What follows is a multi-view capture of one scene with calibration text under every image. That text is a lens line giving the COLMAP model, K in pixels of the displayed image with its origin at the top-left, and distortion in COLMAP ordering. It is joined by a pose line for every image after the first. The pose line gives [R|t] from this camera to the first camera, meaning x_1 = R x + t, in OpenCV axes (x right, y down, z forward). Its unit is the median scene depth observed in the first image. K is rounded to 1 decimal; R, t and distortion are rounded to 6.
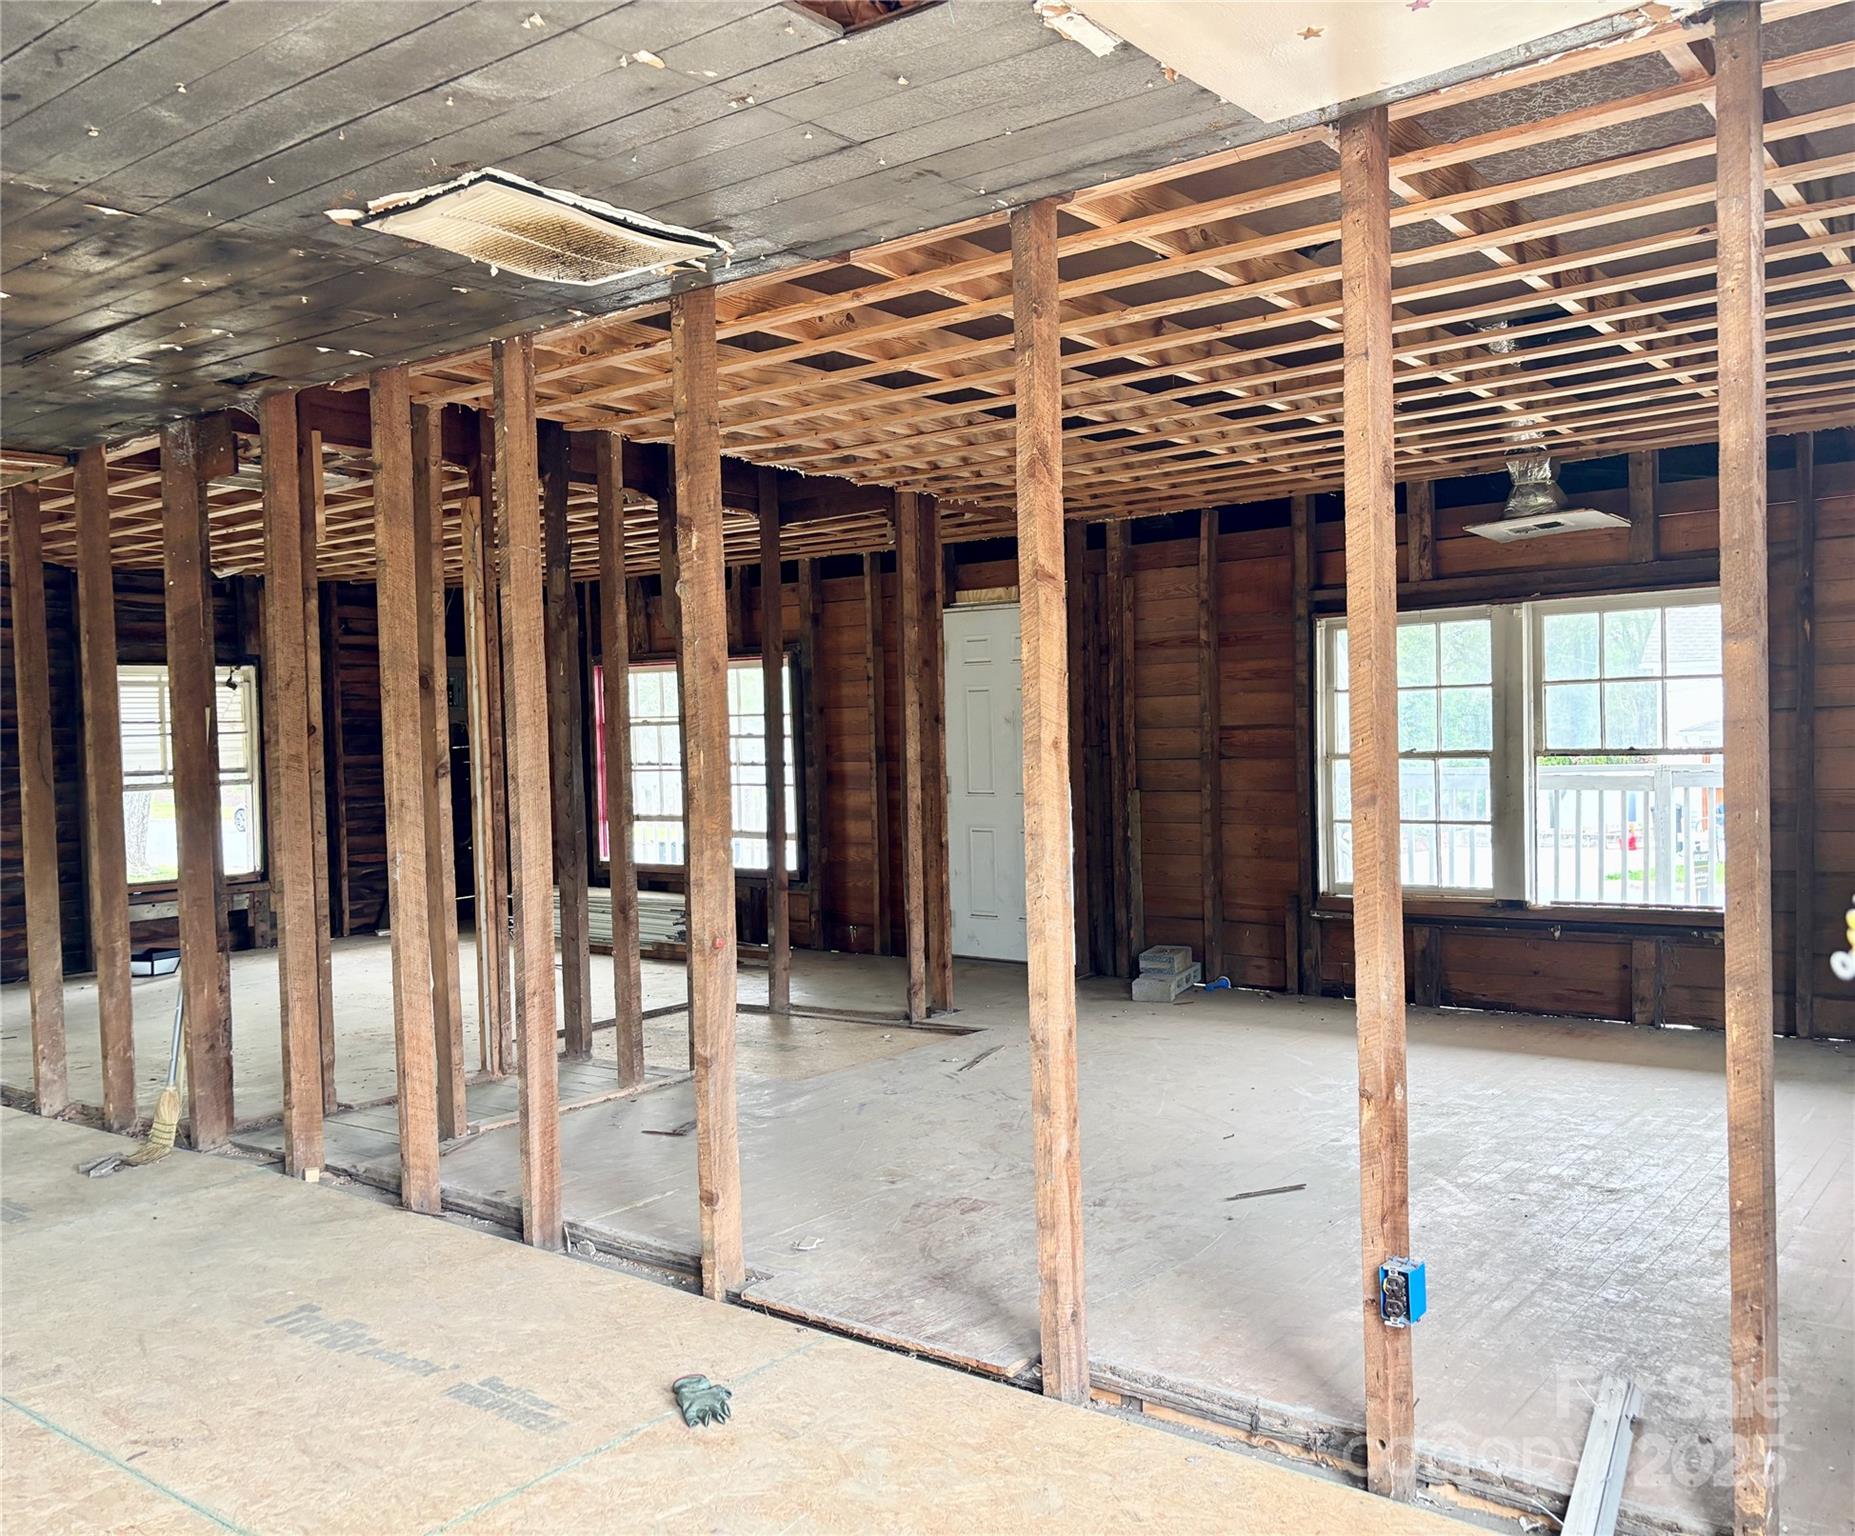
lens RADIAL K [[1616.7, 0, 927.5], [0, 1616.7, 768.0], [0, 0, 1]] dist [0.103094, 0.000712]
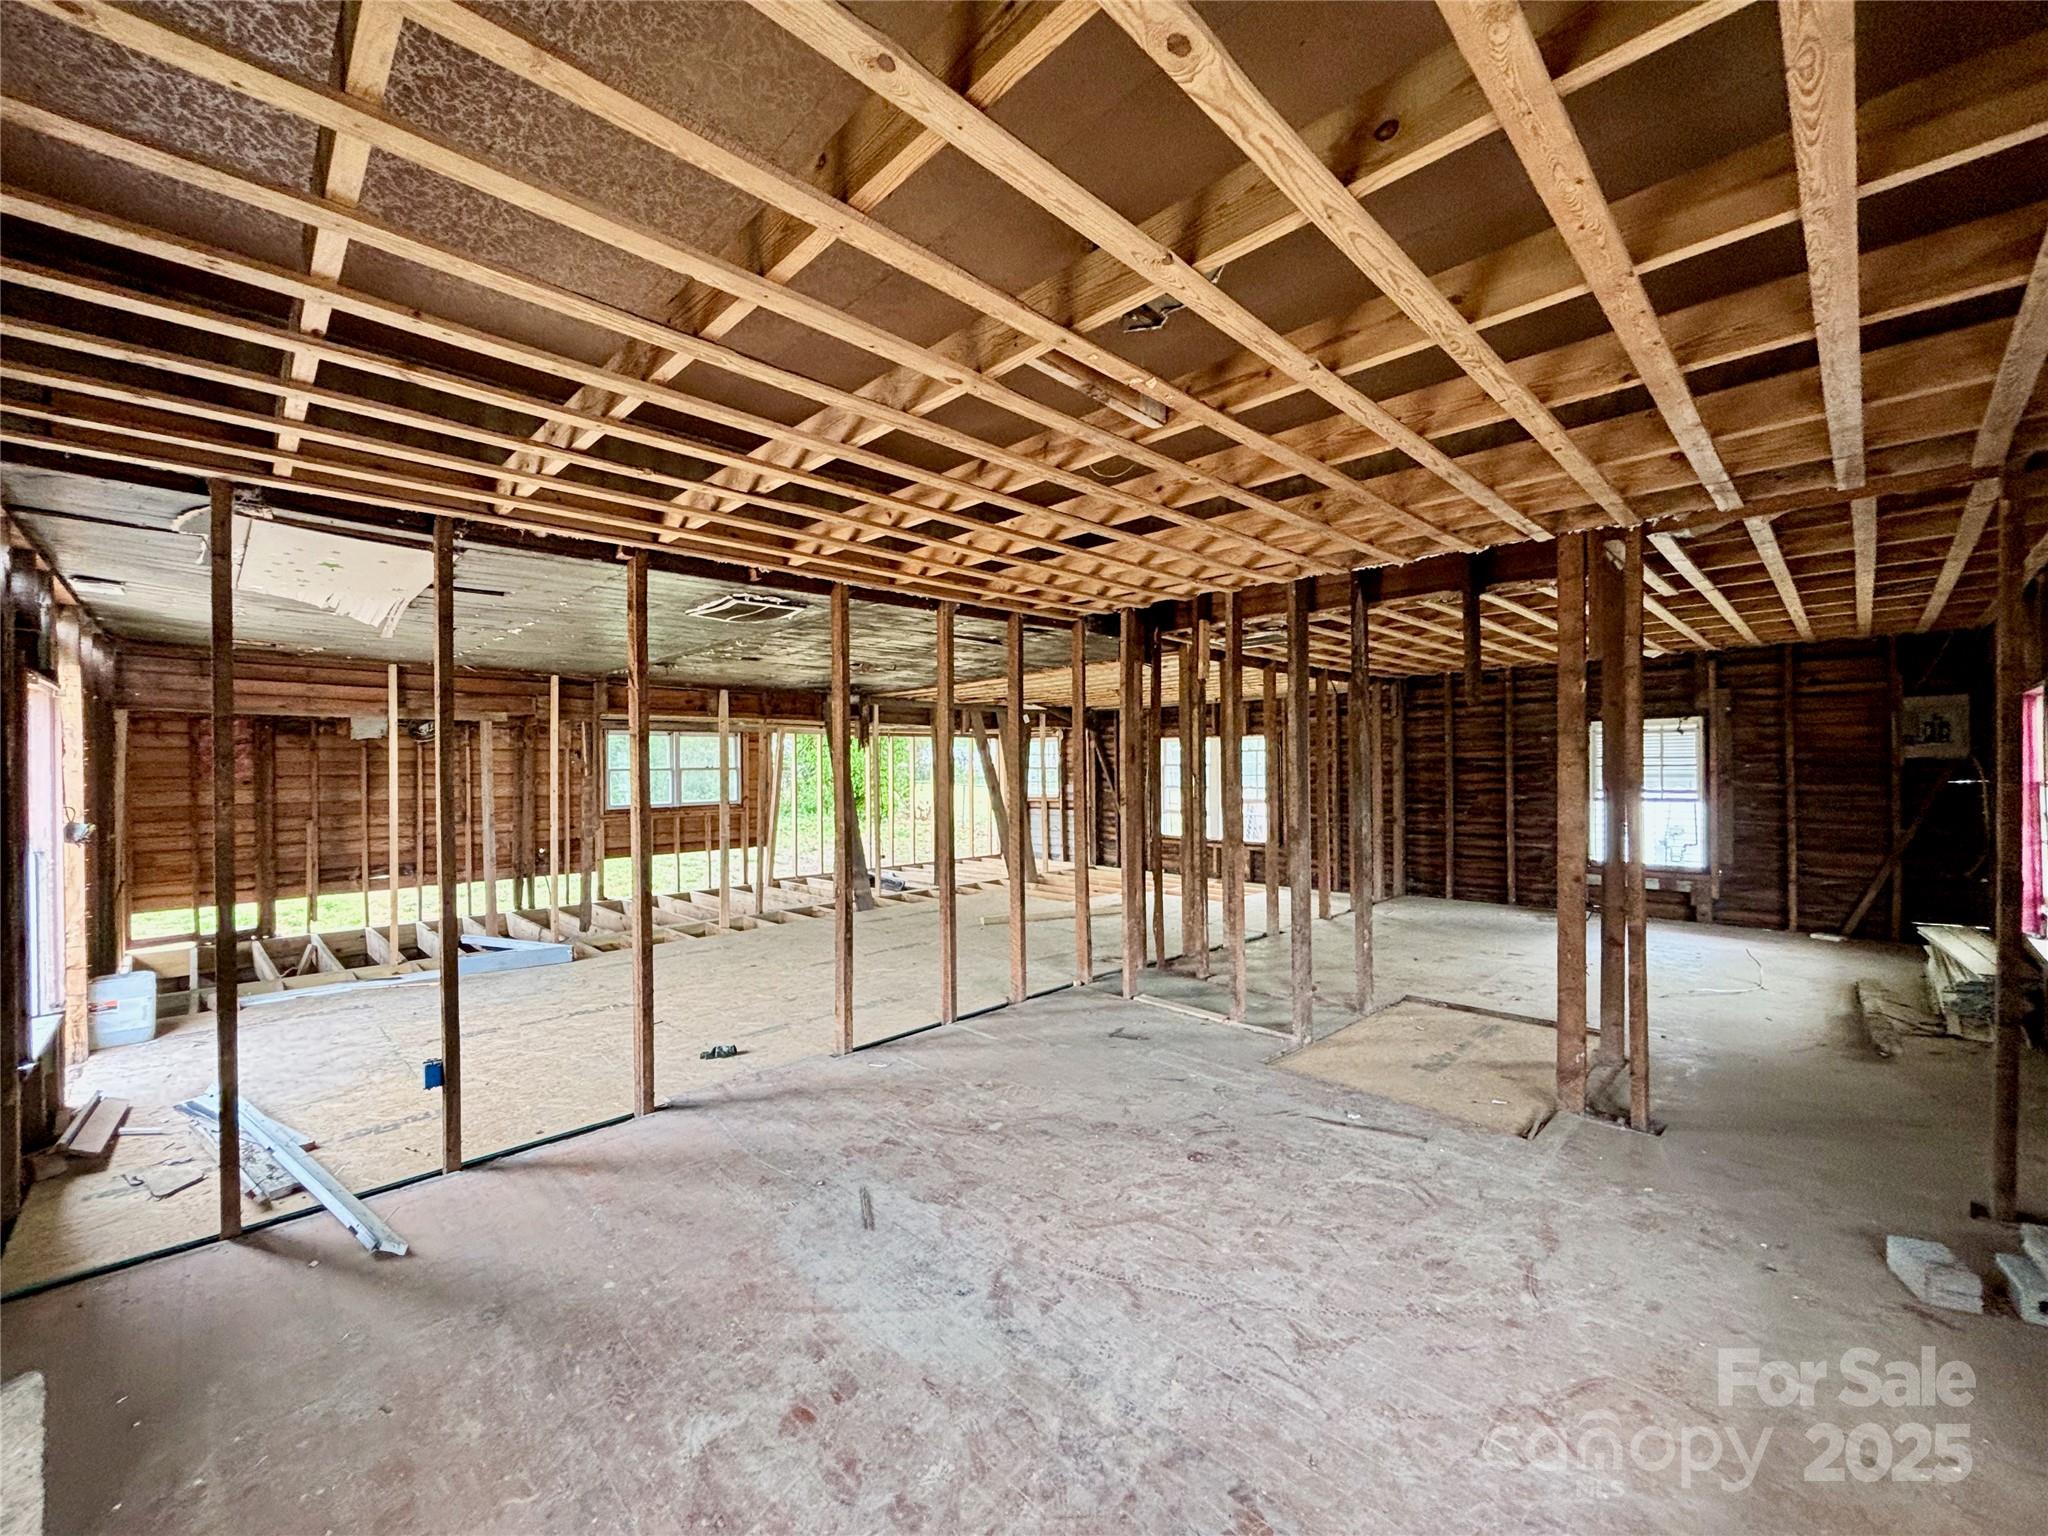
lens RADIAL K [[815.9, 0, 1024.0], [0, 815.9, 768.0], [0, 0, 1]] dist [0.017469, -0.000009]
pose [[-0.134979, 0.031514, -0.990347, 0.693072], [-0.009874, 0.999402, 0.033147, -0.072642], [0.990799, 0.014253, -0.134587, 1.066292]]
